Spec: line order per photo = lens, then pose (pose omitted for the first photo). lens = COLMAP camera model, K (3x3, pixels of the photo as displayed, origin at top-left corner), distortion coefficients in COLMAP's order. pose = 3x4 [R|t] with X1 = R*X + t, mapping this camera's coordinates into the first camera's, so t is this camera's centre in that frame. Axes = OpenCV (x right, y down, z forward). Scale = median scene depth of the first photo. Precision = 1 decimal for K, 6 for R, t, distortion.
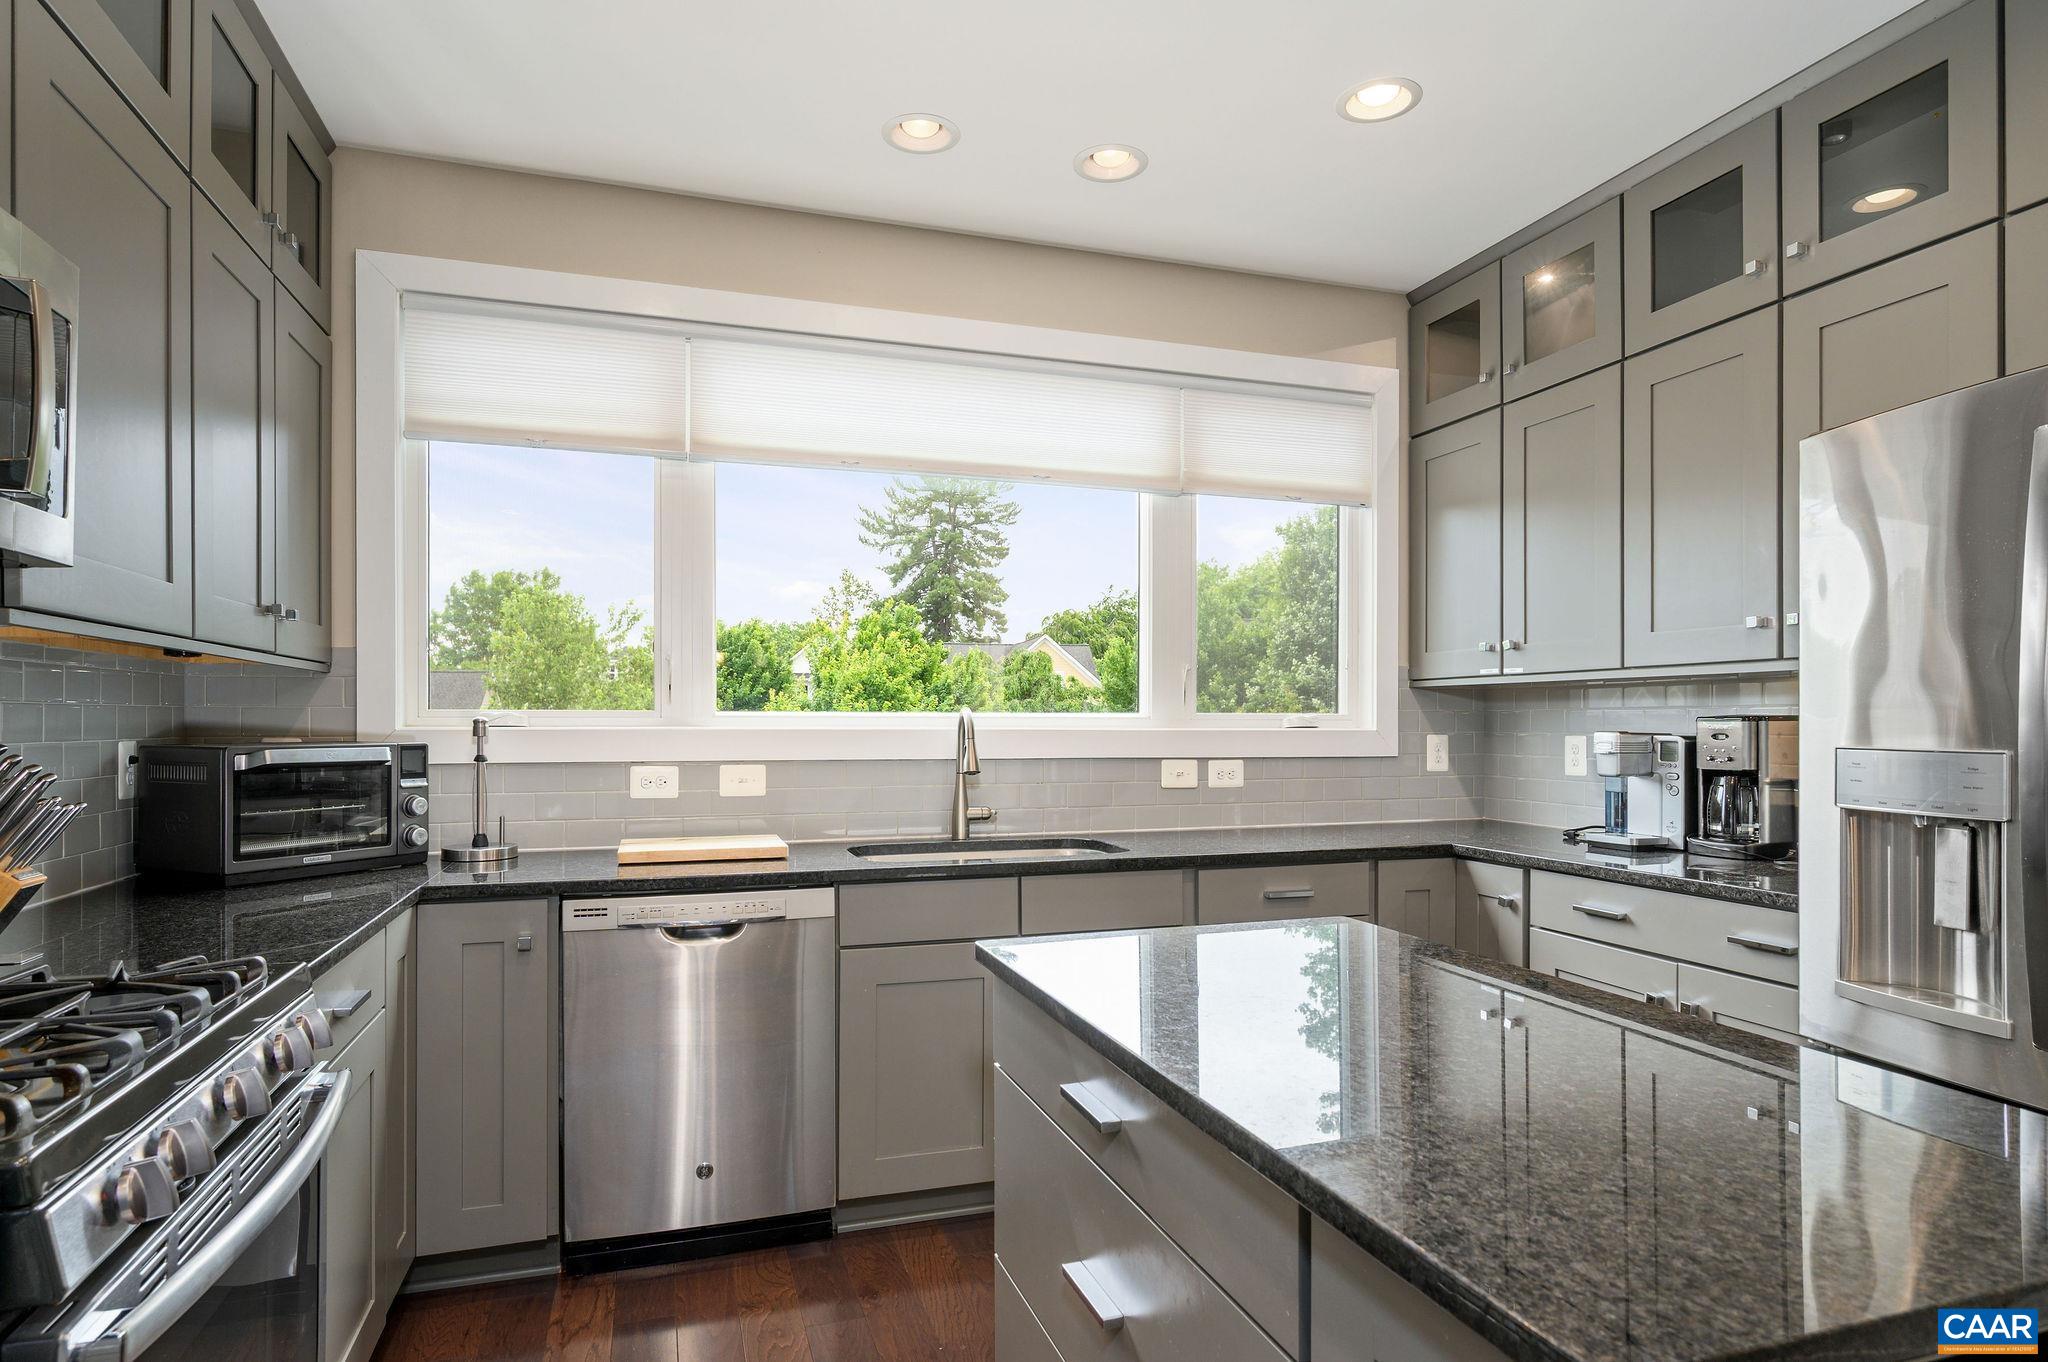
lens RADIAL K [[1134.7, 0, 1030.4], [0, 1134.7, 717.9], [0, 0, 1]] dist [0.001376, -0.000473]
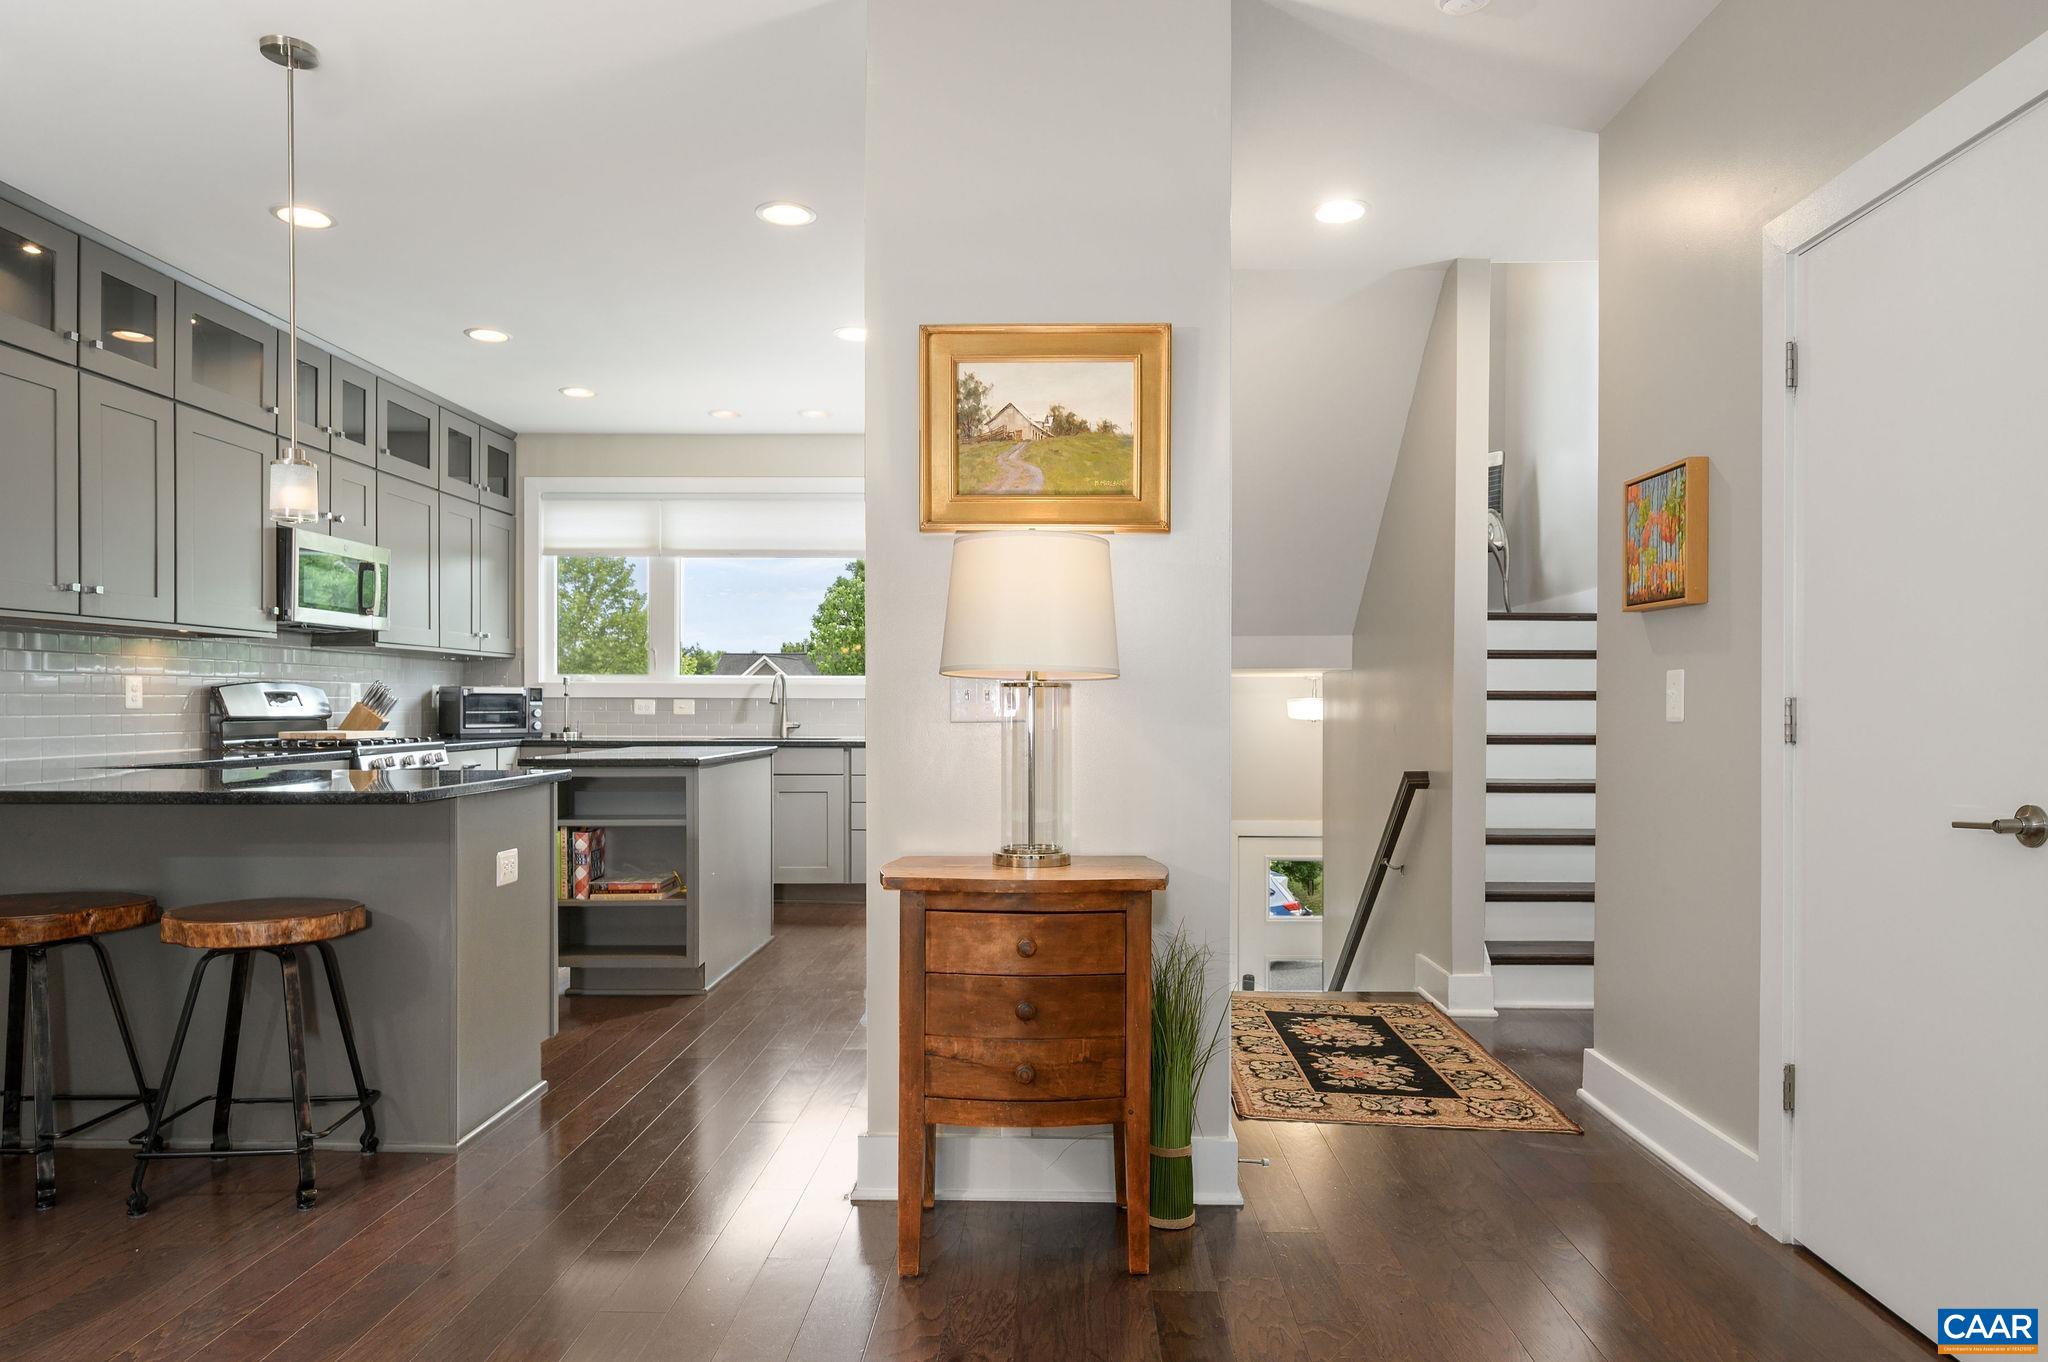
lens RADIAL K [[1234.7, 0, 1025.7], [0, 1234.7, 710.4], [0, 0, 1]] dist [0.001527, 0.000556]
pose [[0.940741, 0.005537, -0.339081, 1.199161], [-0.002069, 0.999942, 0.010589, 0.038081], [0.339120, -0.009260, 0.940698, -1.008684]]
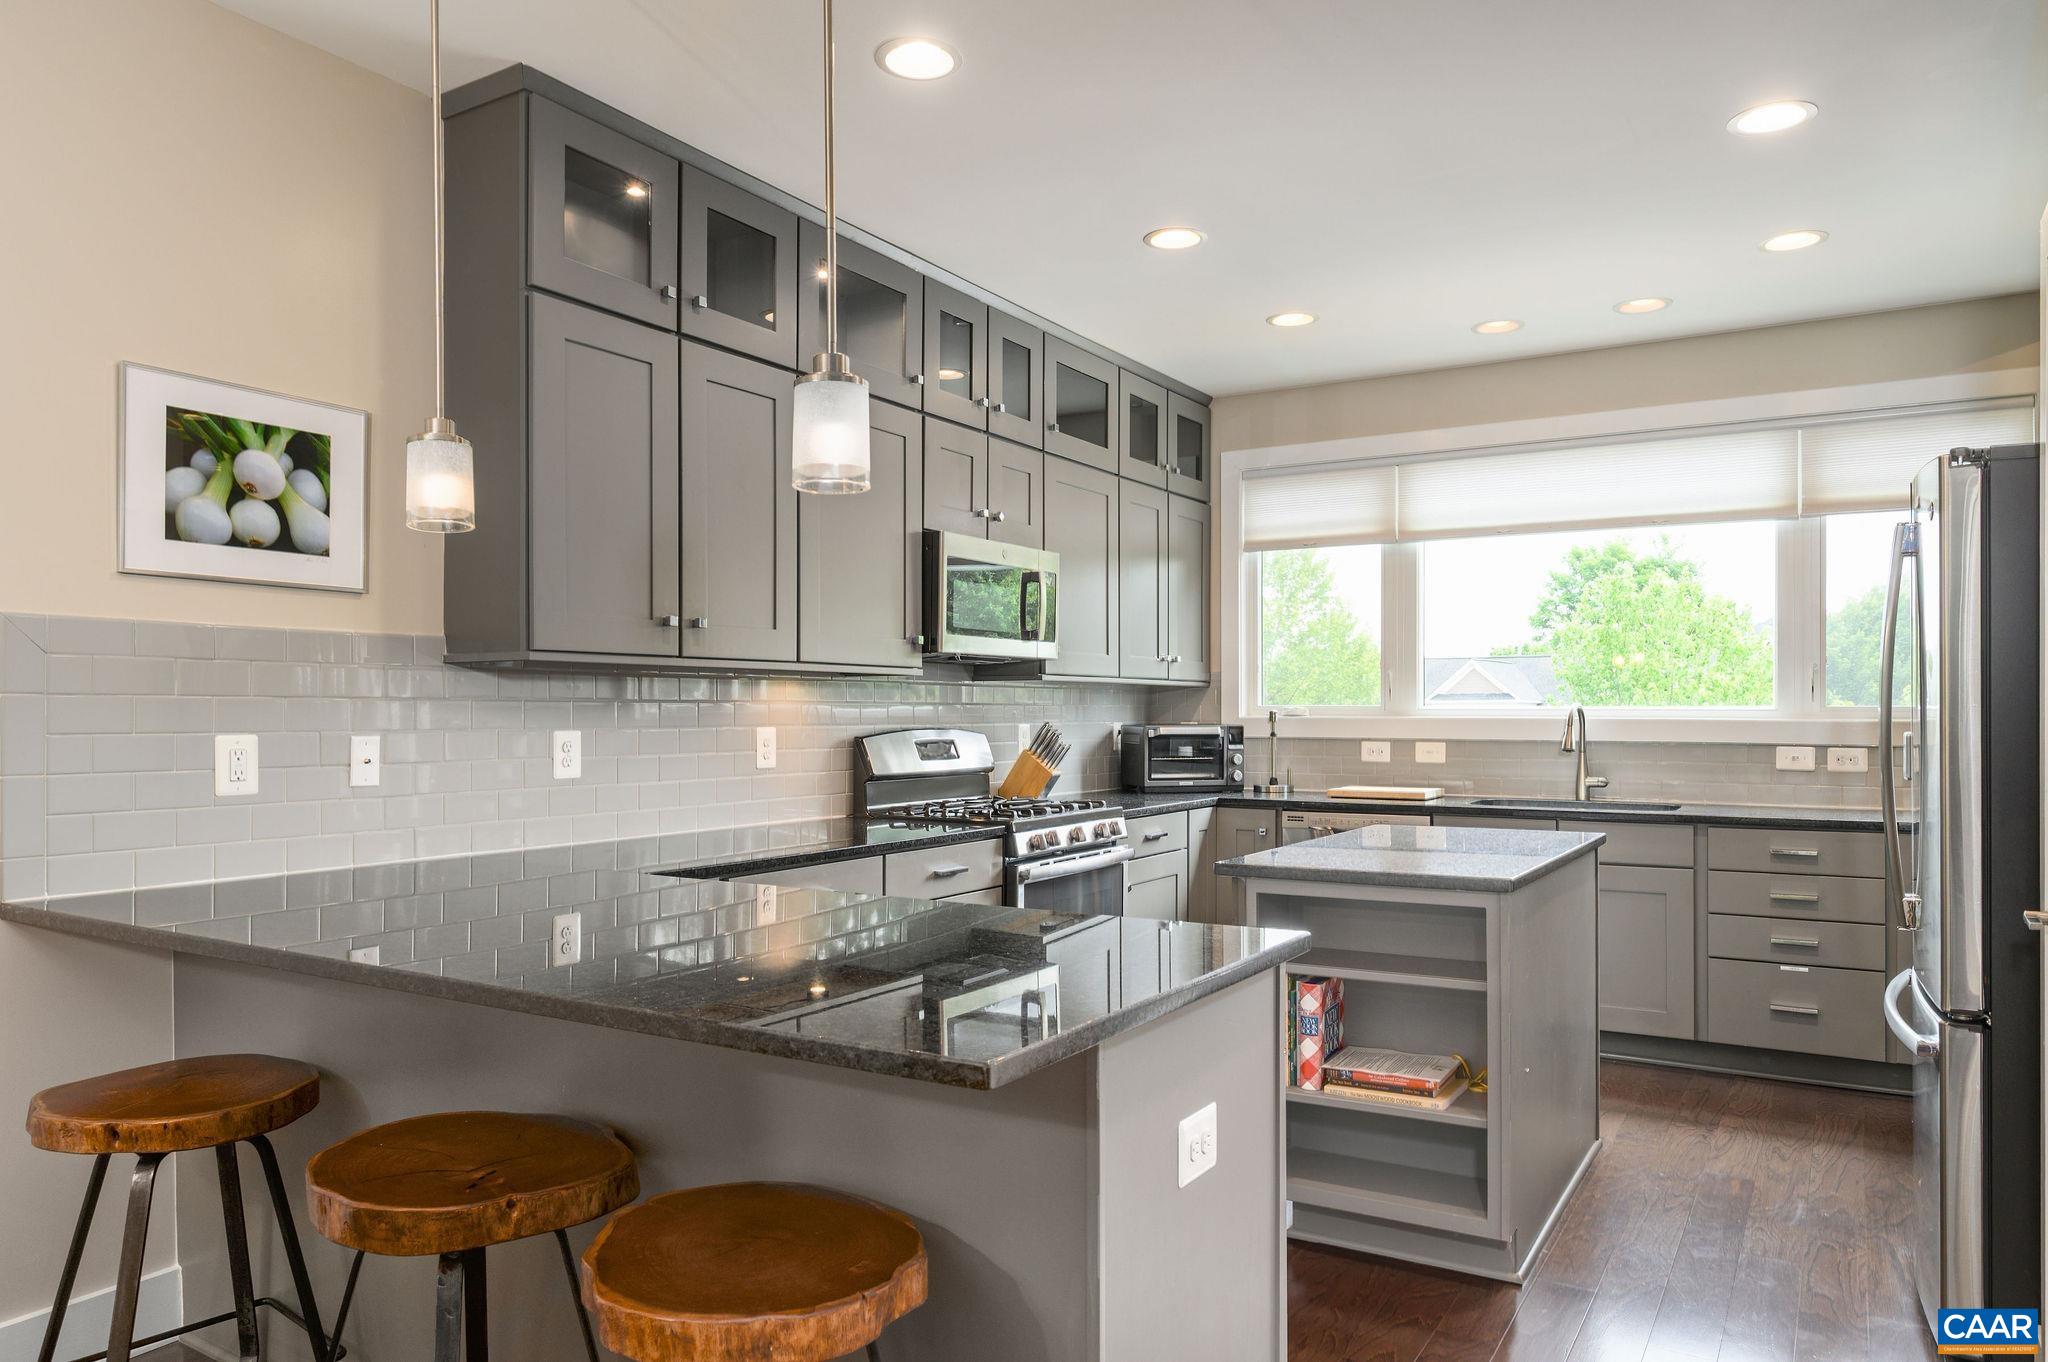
lens RADIAL K [[1356.3, 0, 1030.5], [0, 1356.3, 714.4], [0, 0, 1]] dist [0.000706, 0.000370]
pose [[0.645824, 0.000969, -0.763486, 0.831551], [0.002897, 0.999989, 0.003720, -0.003874], [0.763481, -0.004615, 0.645814, -0.606403]]
